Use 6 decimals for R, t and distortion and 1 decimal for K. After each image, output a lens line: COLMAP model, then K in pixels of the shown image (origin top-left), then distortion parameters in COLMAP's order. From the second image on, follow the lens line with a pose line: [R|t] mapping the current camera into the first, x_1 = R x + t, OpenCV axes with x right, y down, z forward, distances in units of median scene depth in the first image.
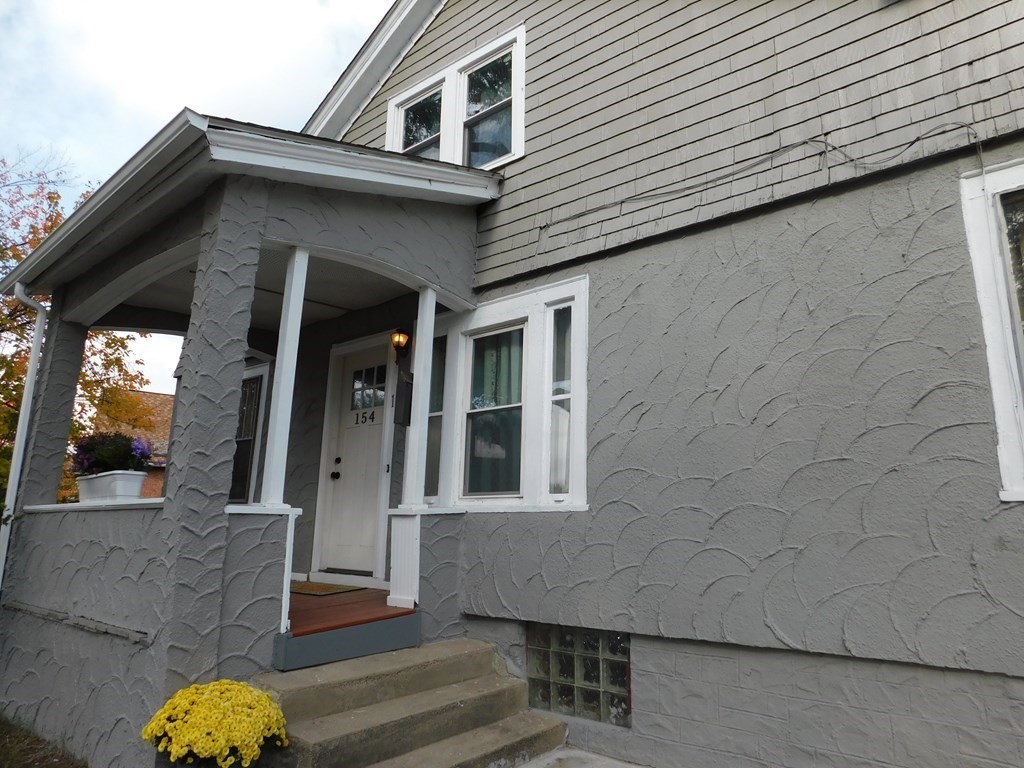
lens RADIAL K [[667.7, 0, 514.1], [0, 667.7, 382.3], [0, 0, 1]] dist [-0.077814, 0.058053]
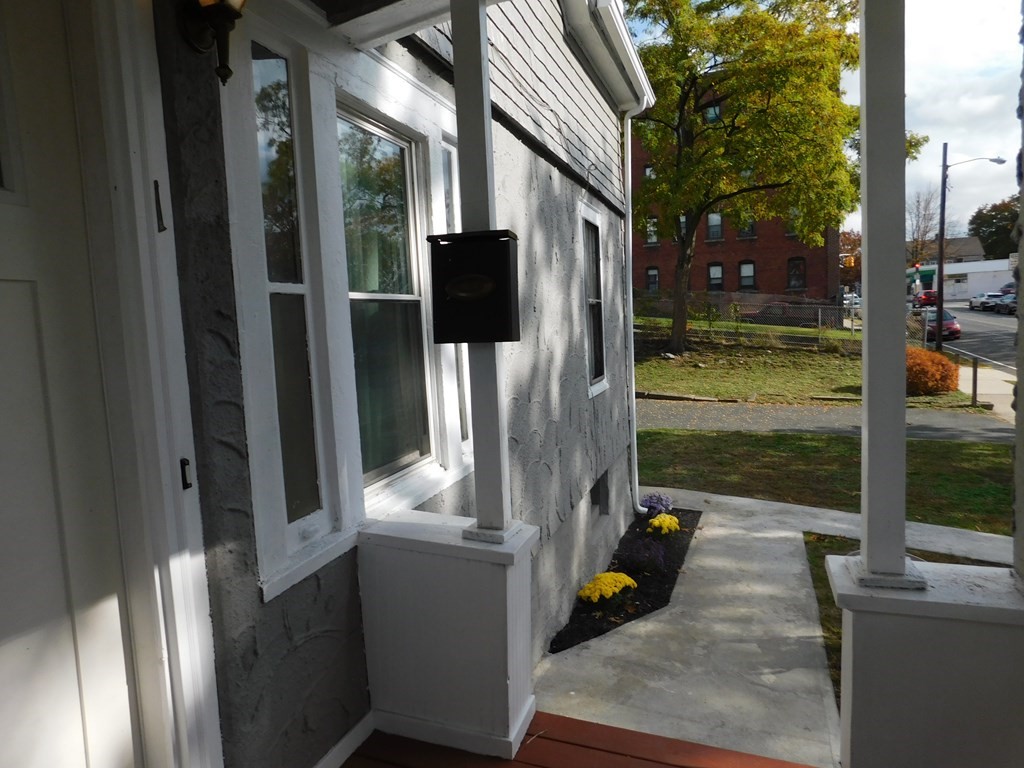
lens RADIAL K [[667.7, 0, 514.1], [0, 667.7, 382.3], [0, 0, 1]] dist [-0.077814, 0.058053]
pose [[-0.355211, -0.091994, 0.930248, -0.639695], [-0.177964, 0.983600, 0.029316, 0.084944], [-0.917689, -0.155137, -0.365757, 1.321696]]
